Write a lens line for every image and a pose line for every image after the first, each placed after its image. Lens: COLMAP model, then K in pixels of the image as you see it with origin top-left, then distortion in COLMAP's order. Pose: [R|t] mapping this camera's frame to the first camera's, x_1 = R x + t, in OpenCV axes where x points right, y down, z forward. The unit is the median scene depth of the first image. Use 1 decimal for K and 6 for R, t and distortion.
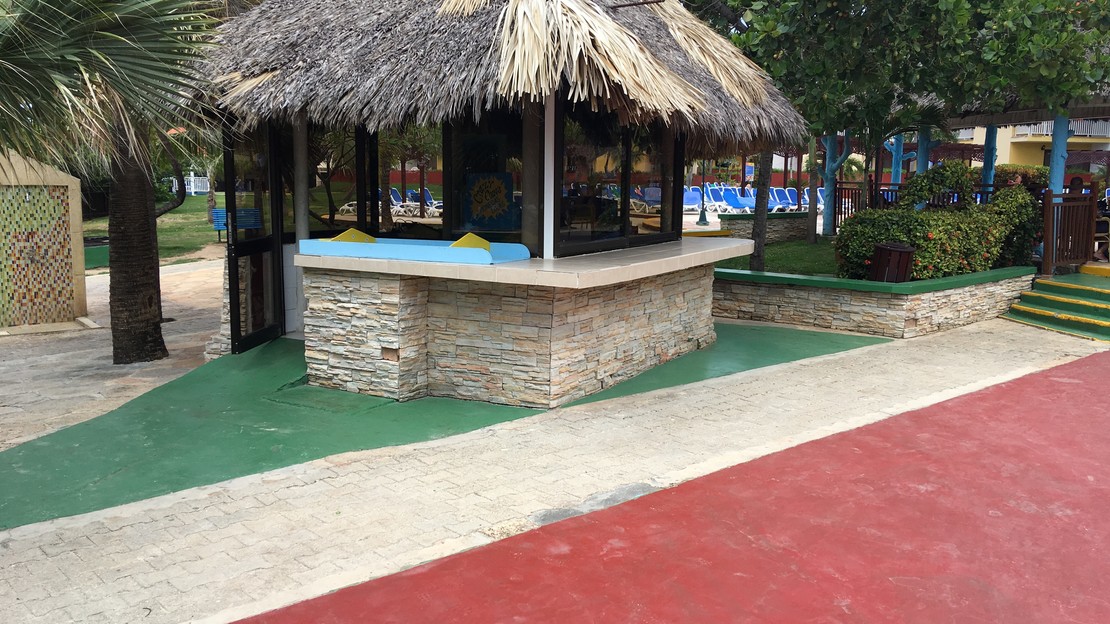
lens RADIAL K [[934.7, 0, 557.9], [0, 934.7, 311.2], [0, 0, 1]] dist [0.001084, -0.024713]
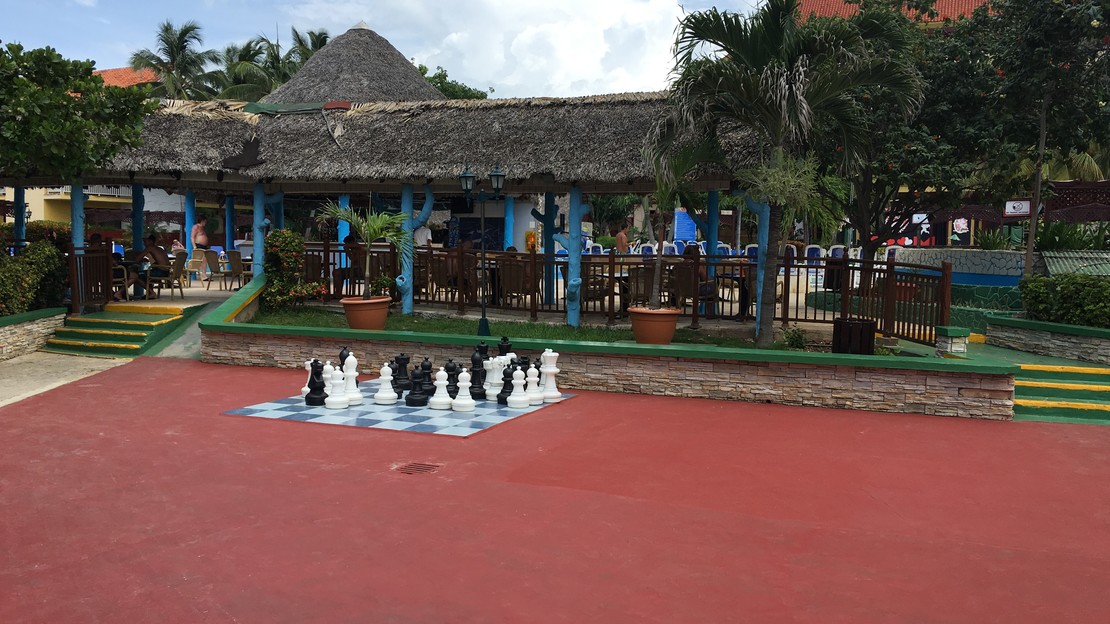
lens RADIAL K [[934.7, 0, 559.2], [0, 934.7, 310.0], [0, 0, 1]] dist [0.001084, -0.024713]
pose [[0.586031, -0.053159, 0.808543, -0.094599], [0.101632, 0.994788, -0.008259, 0.032681], [-0.803890, 0.087014, 0.588379, -0.233644]]
